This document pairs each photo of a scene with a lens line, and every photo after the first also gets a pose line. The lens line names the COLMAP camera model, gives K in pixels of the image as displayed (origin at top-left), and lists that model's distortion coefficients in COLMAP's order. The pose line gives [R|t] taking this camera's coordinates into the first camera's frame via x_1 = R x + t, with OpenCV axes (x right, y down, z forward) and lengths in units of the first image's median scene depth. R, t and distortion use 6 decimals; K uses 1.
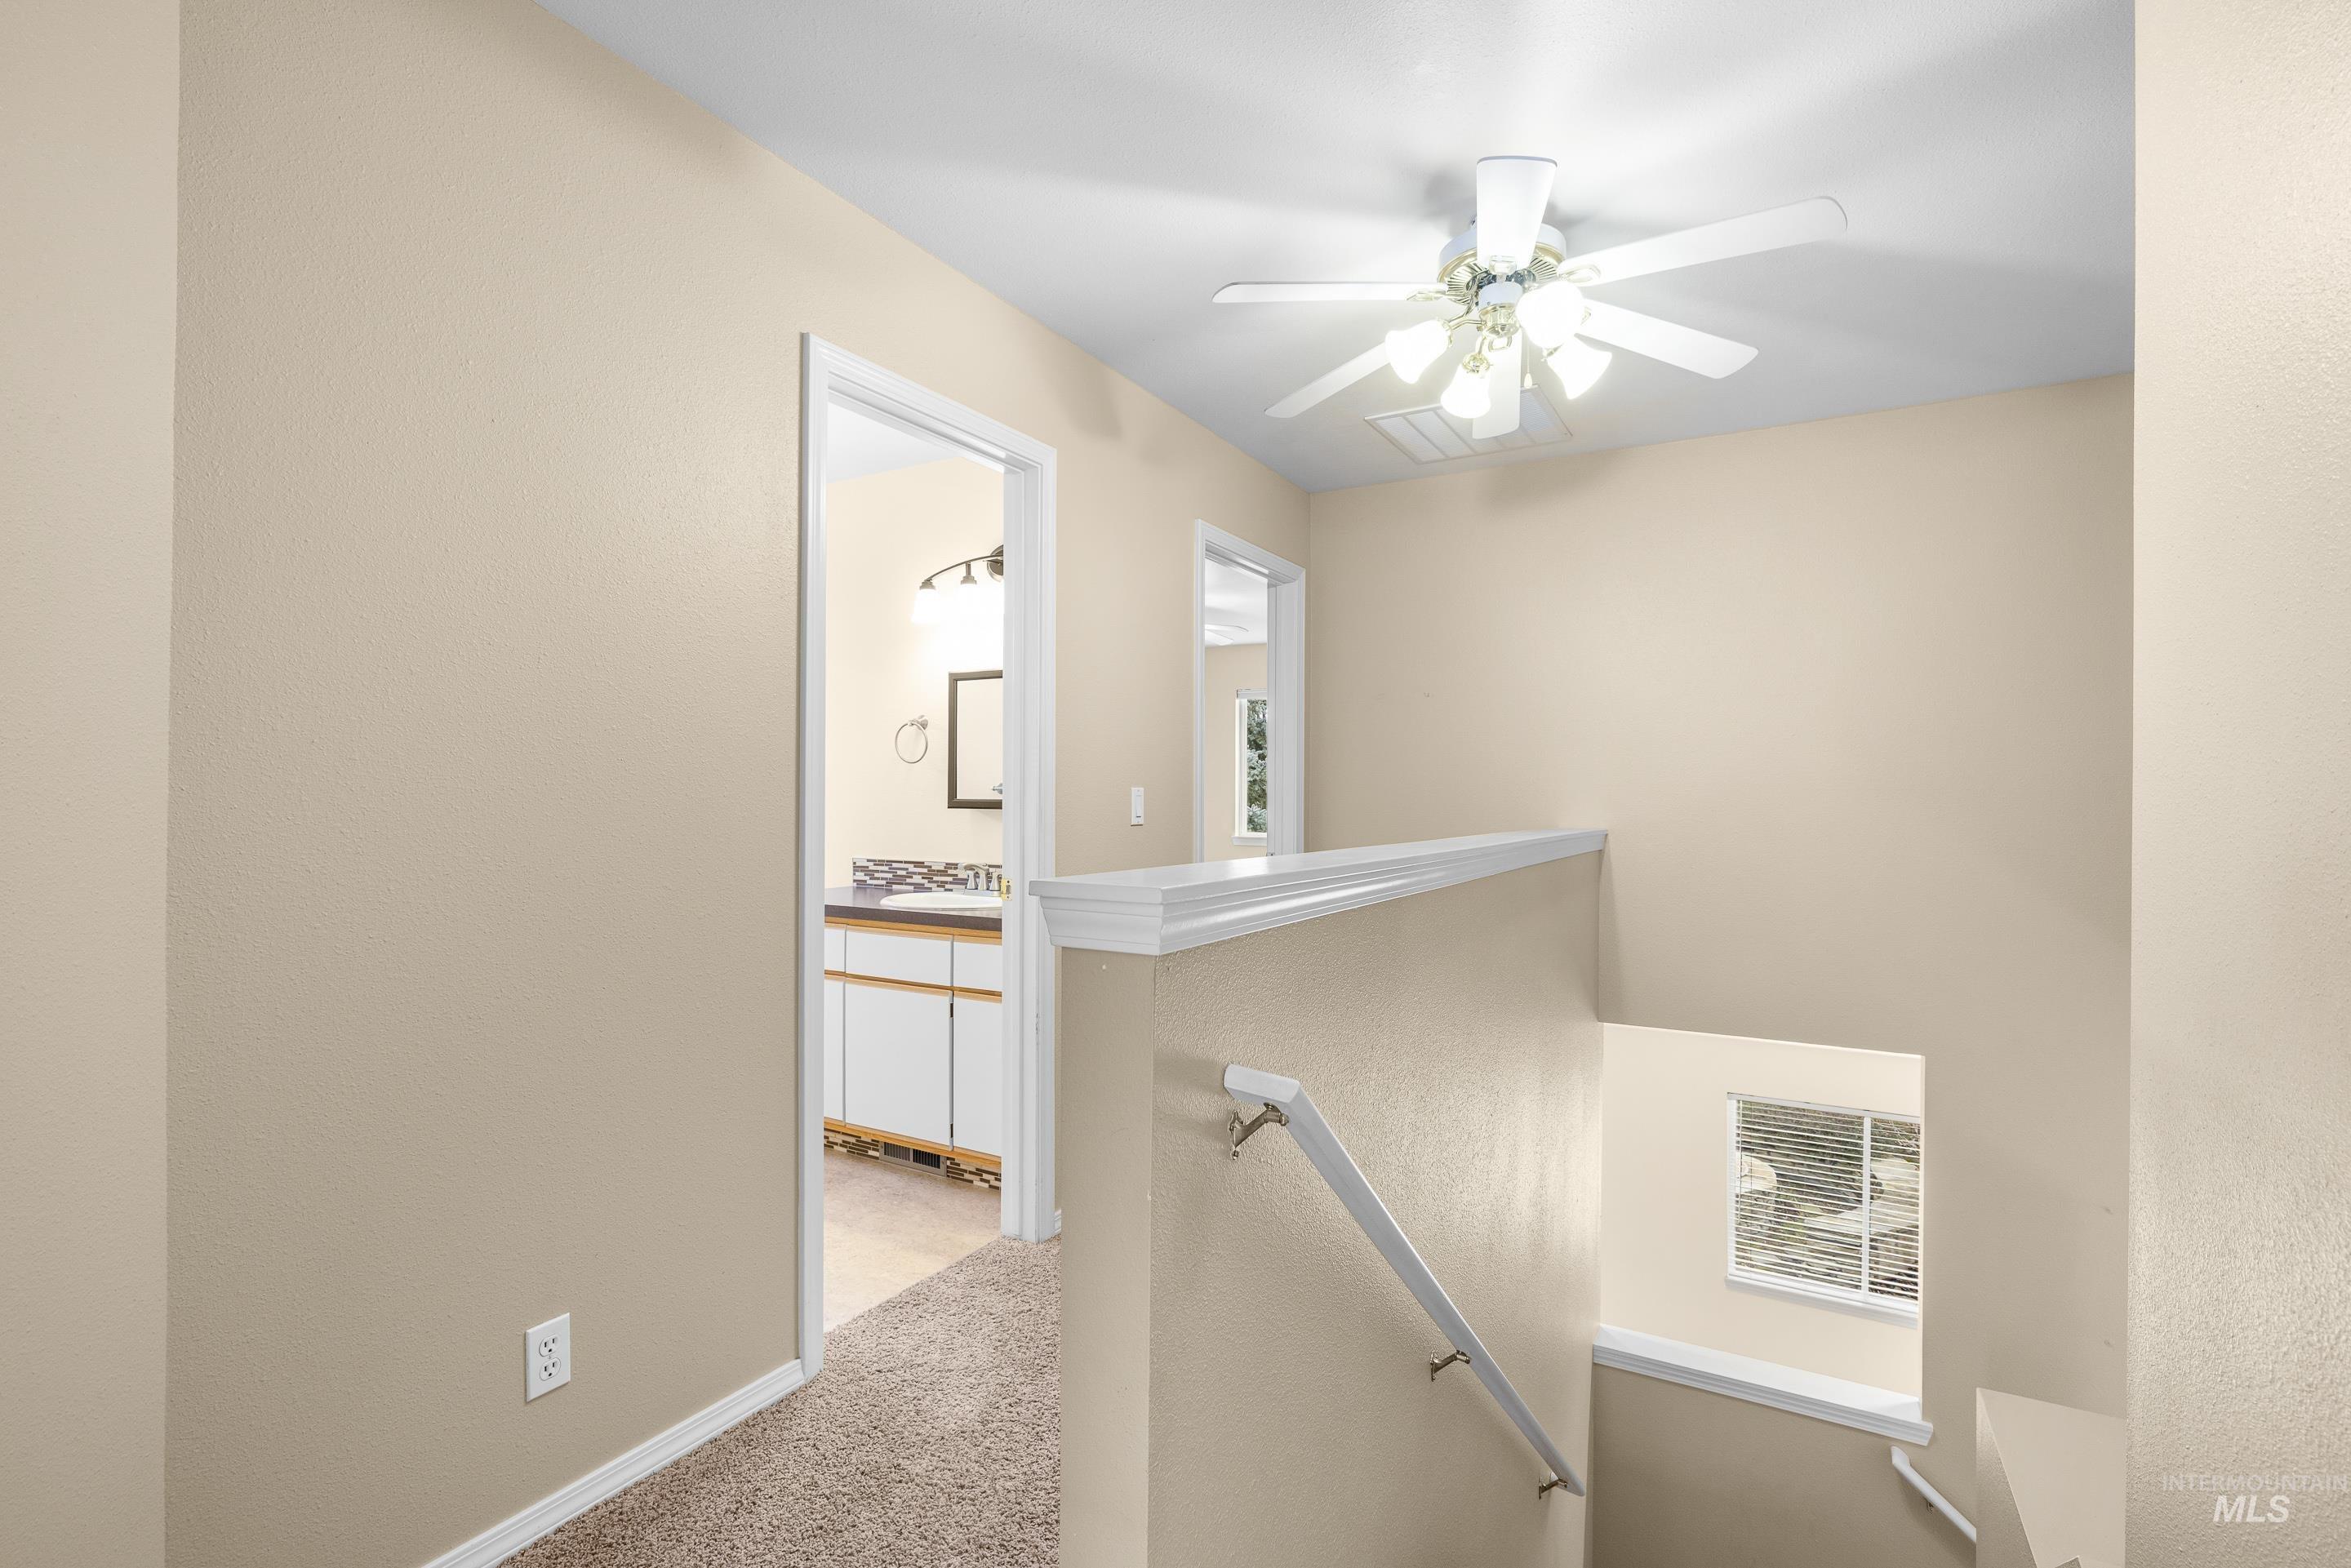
lens RADIAL K [[1046.5, 0, 1173.7], [0, 1046.5, 791.9], [0, 0, 1]] dist [-0.004654, 0.000412]
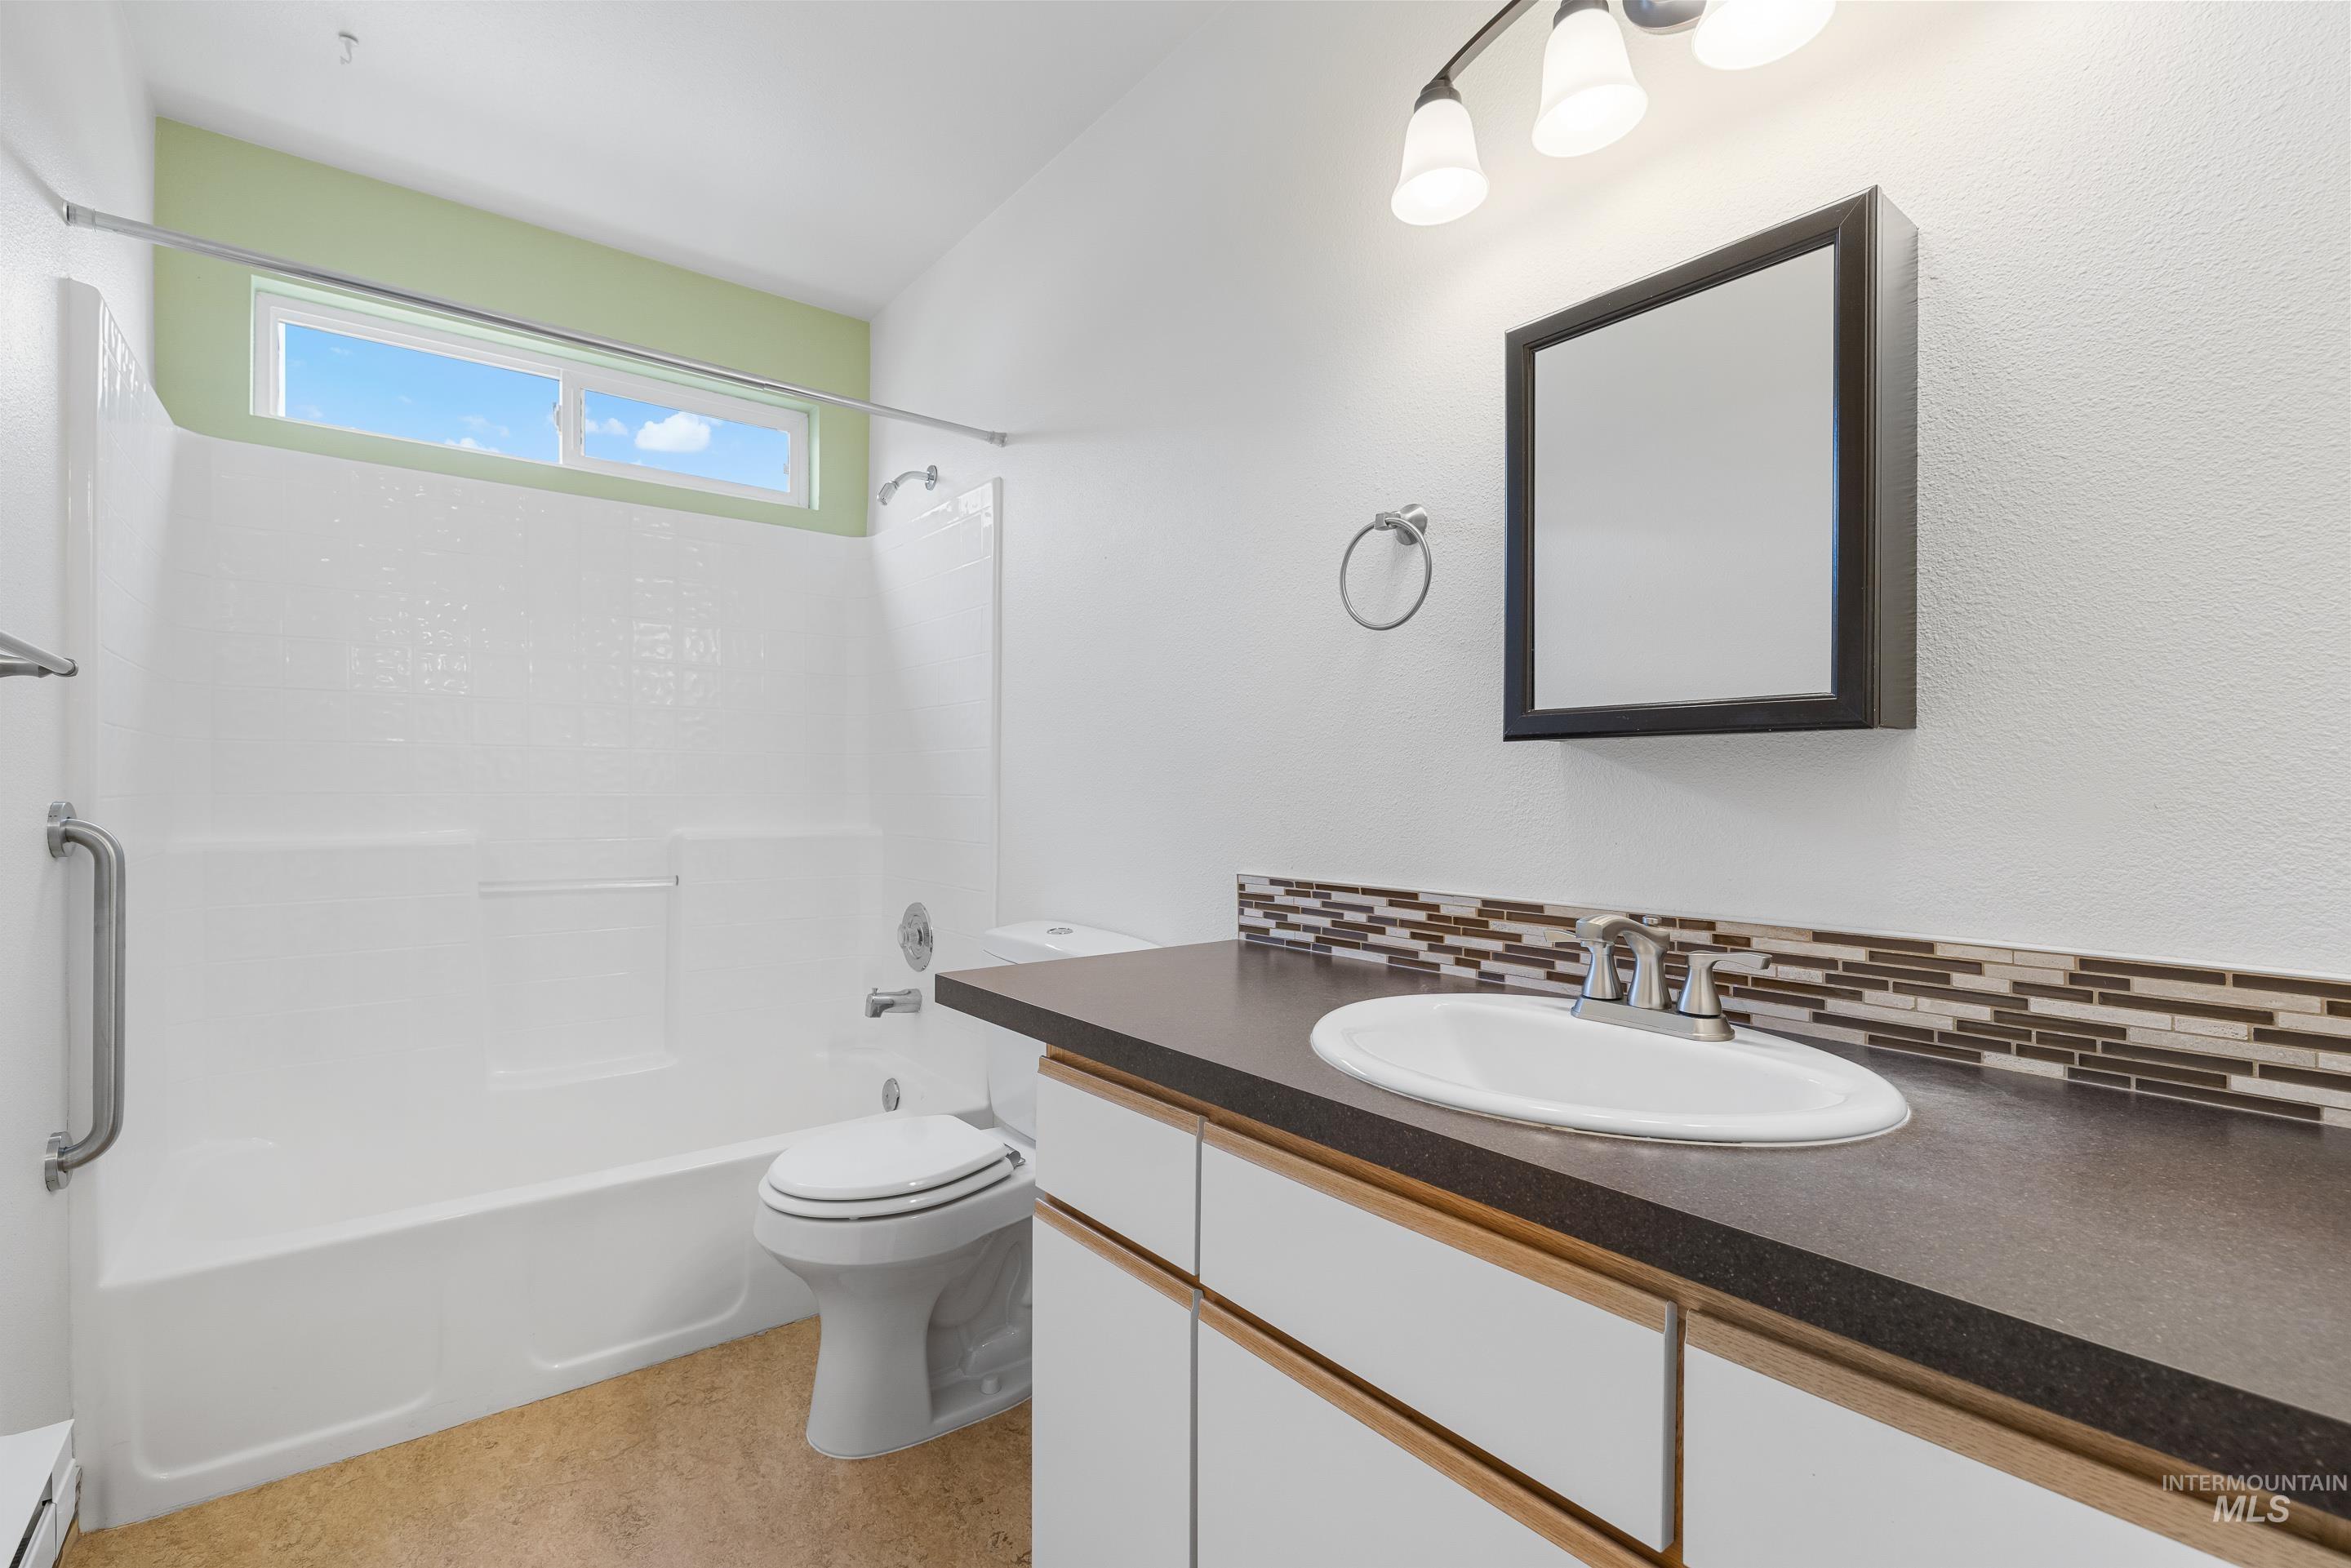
lens RADIAL K [[1046.5, 0, 1173.7], [0, 1046.5, 791.9], [0, 0, 1]] dist [-0.004654, 0.000412]
pose [[0.929764, 0.000218, -0.368155, -0.183015], [0.000852, 0.999996, 0.002745, 0.029818], [0.368154, -0.002866, 0.929760, 0.624117]]
